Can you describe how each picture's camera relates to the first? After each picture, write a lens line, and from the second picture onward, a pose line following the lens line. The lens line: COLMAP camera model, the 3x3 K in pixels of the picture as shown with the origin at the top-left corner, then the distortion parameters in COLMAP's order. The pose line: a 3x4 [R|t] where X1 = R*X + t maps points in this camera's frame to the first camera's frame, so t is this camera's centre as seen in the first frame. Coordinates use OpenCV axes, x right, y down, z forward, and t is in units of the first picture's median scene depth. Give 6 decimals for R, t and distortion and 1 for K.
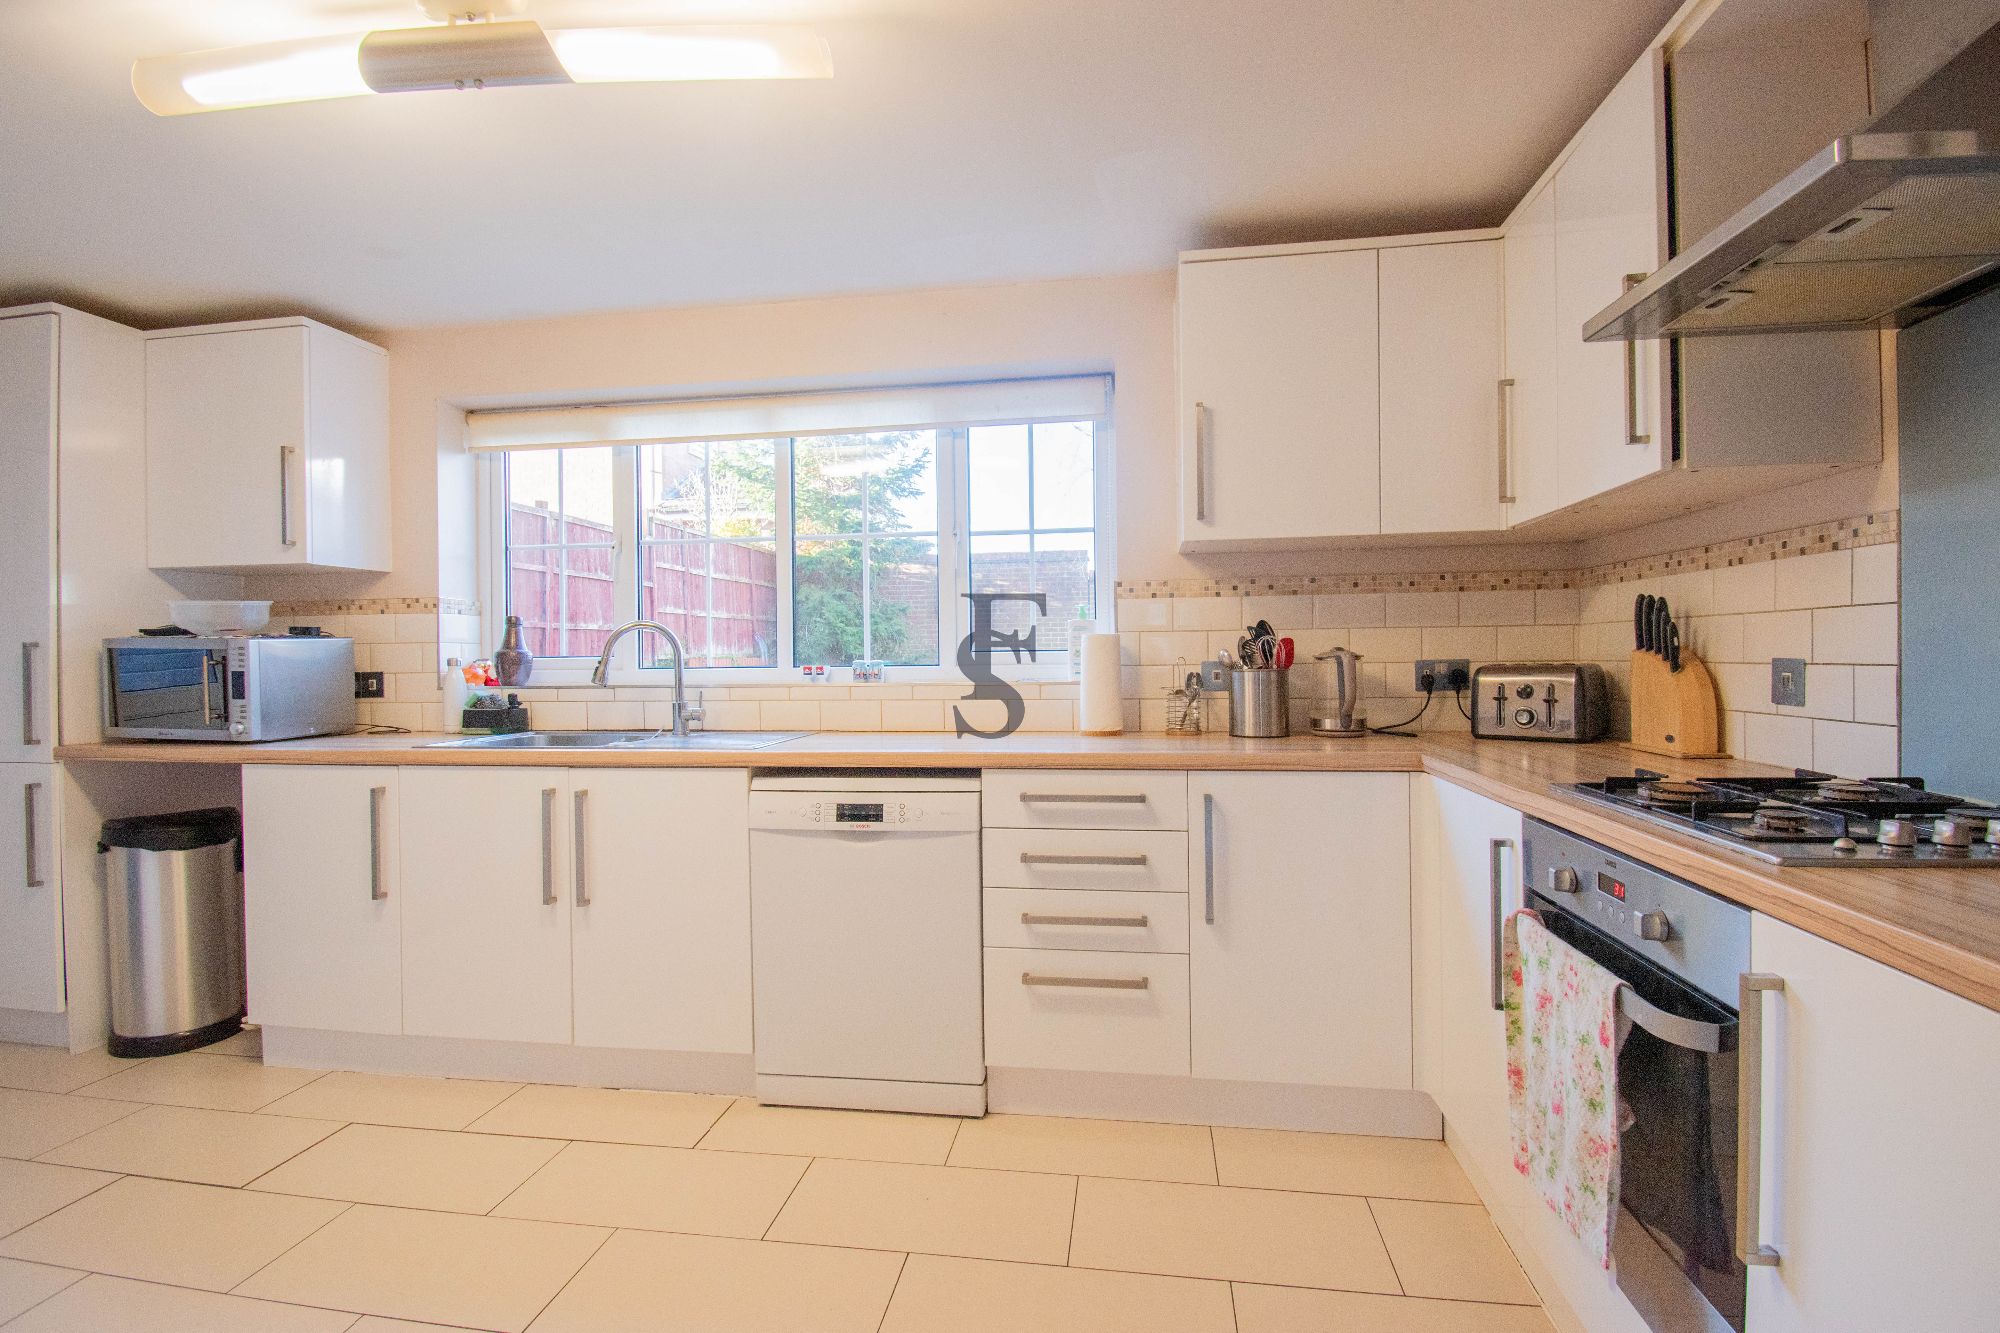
lens RADIAL K [[890.7, 0, 1013.9], [0, 890.7, 661.0], [0, 0, 1]] dist [-0.016853, -0.004295]
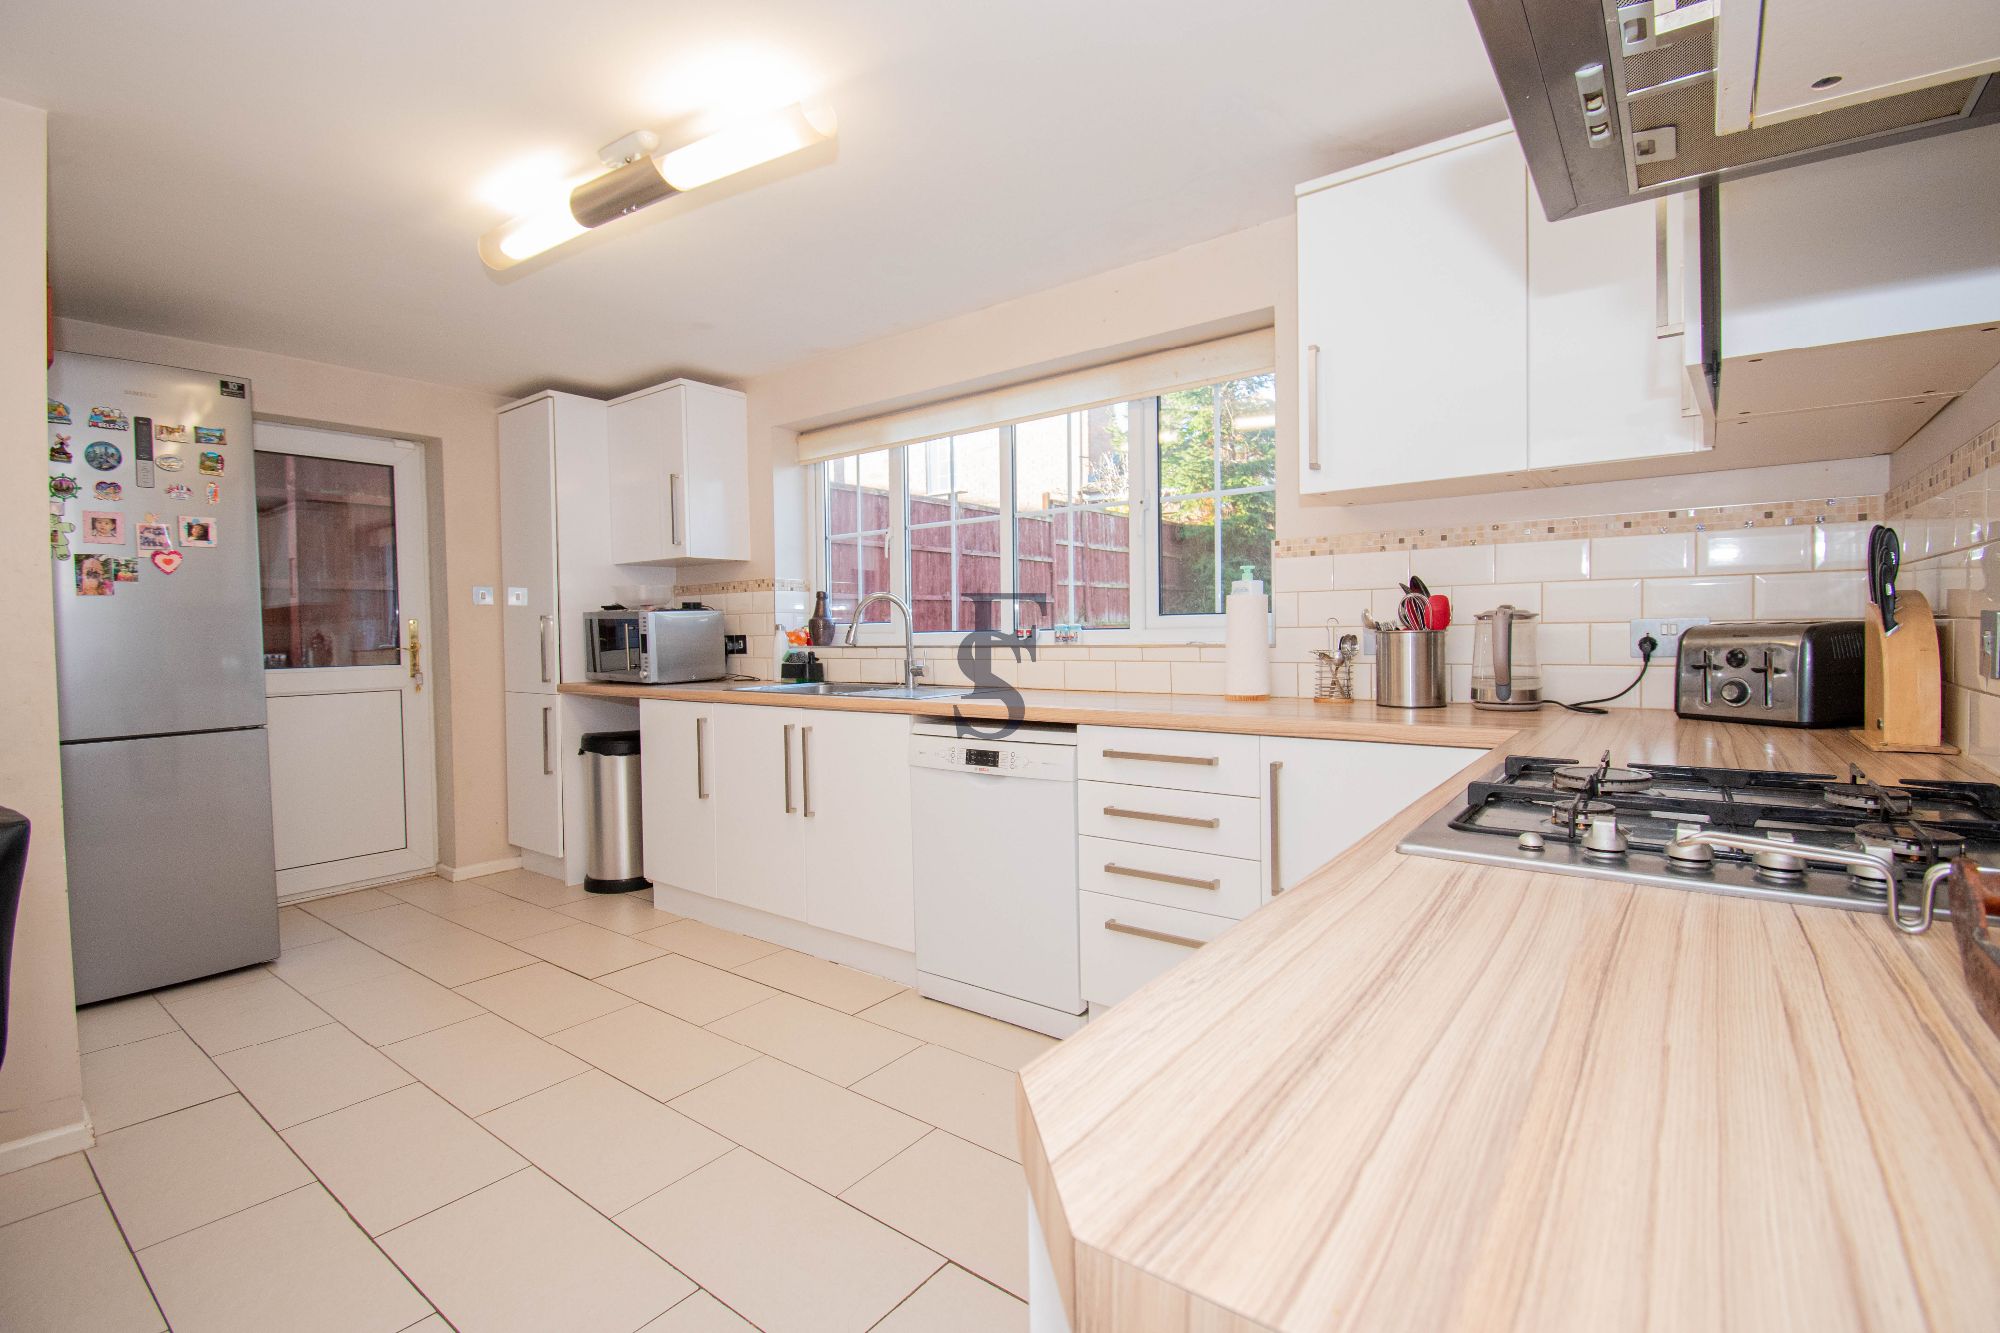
lens RADIAL K [[890.7, 0, 1043.9], [0, 890.7, 651.3], [0, 0, 1]] dist [-0.016853, -0.004295]
pose [[0.878873, 0.008676, -0.476977, 0.362493], [0.002815, 0.999723, 0.023371, 0.007384], [0.477048, -0.021883, 0.878605, 0.035211]]
